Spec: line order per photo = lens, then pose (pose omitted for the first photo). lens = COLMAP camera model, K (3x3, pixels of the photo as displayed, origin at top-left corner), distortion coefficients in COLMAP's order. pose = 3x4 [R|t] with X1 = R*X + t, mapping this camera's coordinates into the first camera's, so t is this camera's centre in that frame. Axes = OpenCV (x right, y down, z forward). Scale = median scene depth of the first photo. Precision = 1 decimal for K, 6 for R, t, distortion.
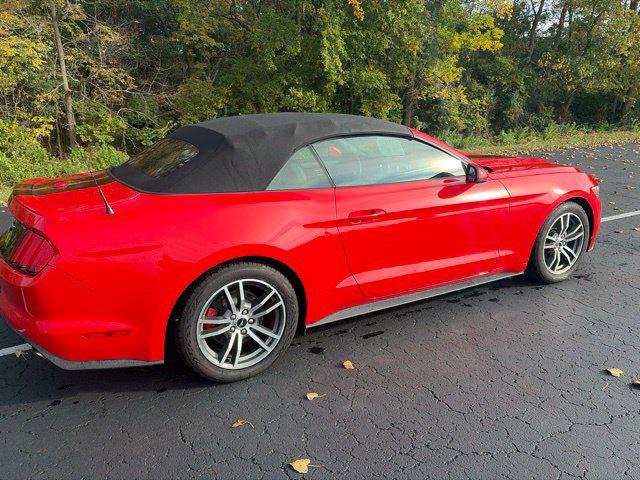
lens RADIAL K [[487.6, 0, 316.6], [0, 487.6, 240.5], [0, 0, 1]] dist [0.043103, -0.039074]
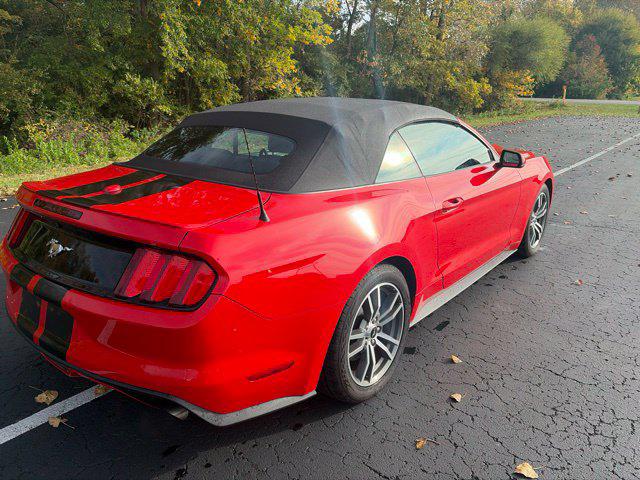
lens RADIAL K [[487.6, 0, 316.2], [0, 487.6, 239.6], [0, 0, 1]] dist [0.043103, -0.039074]
pose [[0.928820, -0.086993, 0.360175, -0.073258], [0.081446, 0.996209, 0.030580, -0.004802], [-0.361470, 0.000931, 0.932383, 0.027036]]
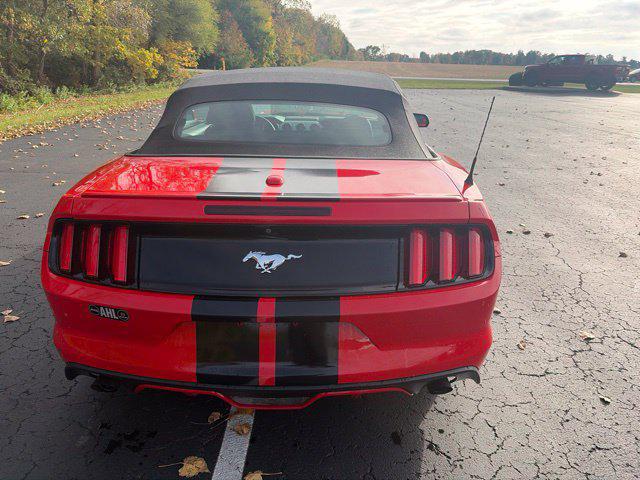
lens RADIAL K [[487.6, 0, 319.2], [0, 487.6, 240.6], [0, 0, 1]] dist [0.043103, -0.039074]
pose [[0.486632, -0.270761, 0.830589, -0.151220], [0.215873, 0.958543, 0.185996, -0.020908], [-0.846516, 0.088790, 0.524907, 0.095312]]
